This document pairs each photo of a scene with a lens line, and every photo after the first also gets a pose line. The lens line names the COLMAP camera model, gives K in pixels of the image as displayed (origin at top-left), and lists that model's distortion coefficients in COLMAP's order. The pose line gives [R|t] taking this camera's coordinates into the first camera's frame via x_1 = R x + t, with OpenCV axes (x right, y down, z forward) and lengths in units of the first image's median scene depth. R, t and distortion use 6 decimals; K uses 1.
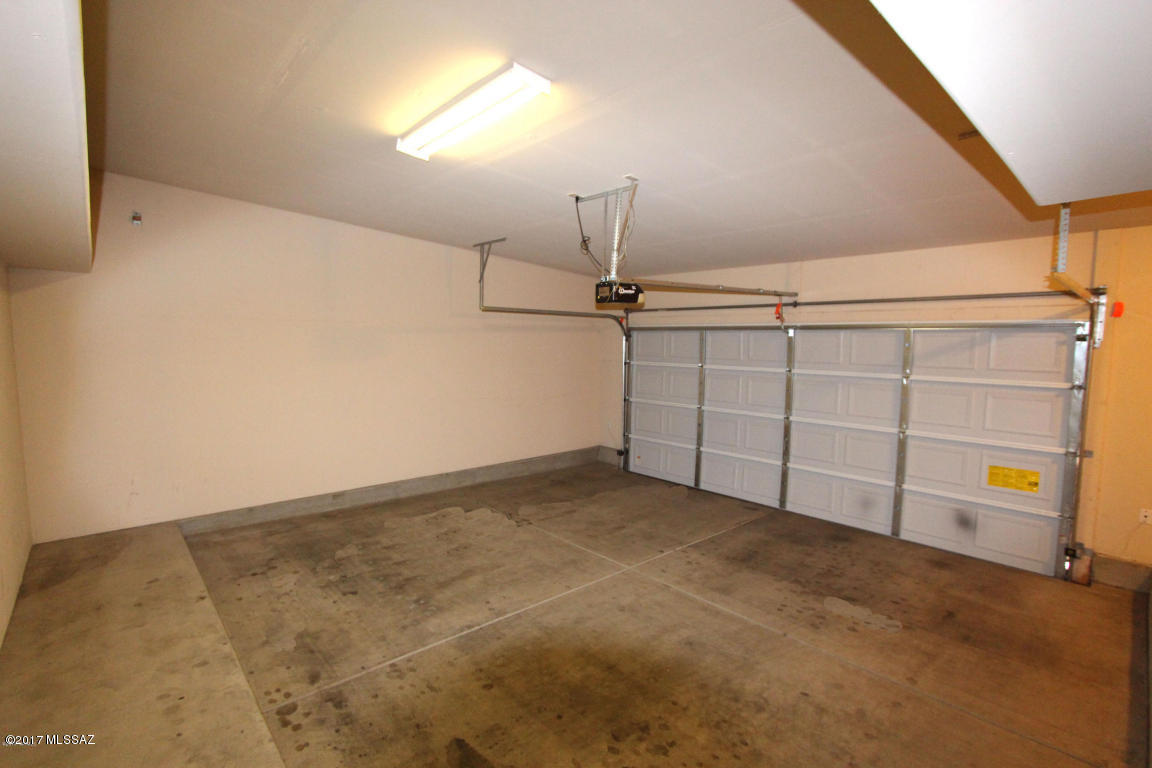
lens RADIAL K [[540.1, 0, 577.6], [0, 540.1, 384.6], [0, 0, 1]] dist [-0.028310, -0.000359]
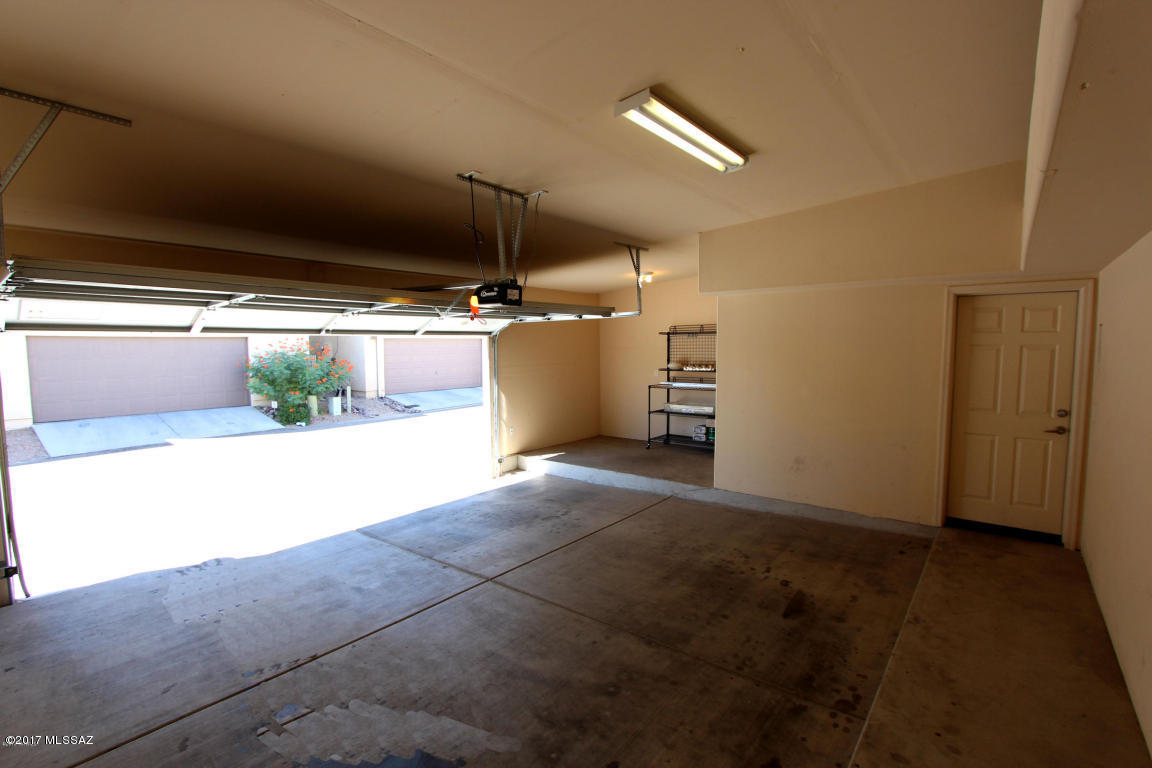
lens RADIAL K [[540.1, 0, 578.6], [0, 540.1, 385.3], [0, 0, 1]] dist [-0.028310, -0.000359]
pose [[-0.158610, -0.085082, 0.983669, -1.374959], [0.092793, 0.990586, 0.100642, -0.142389], [-0.982971, 0.107240, -0.149222, 1.542416]]
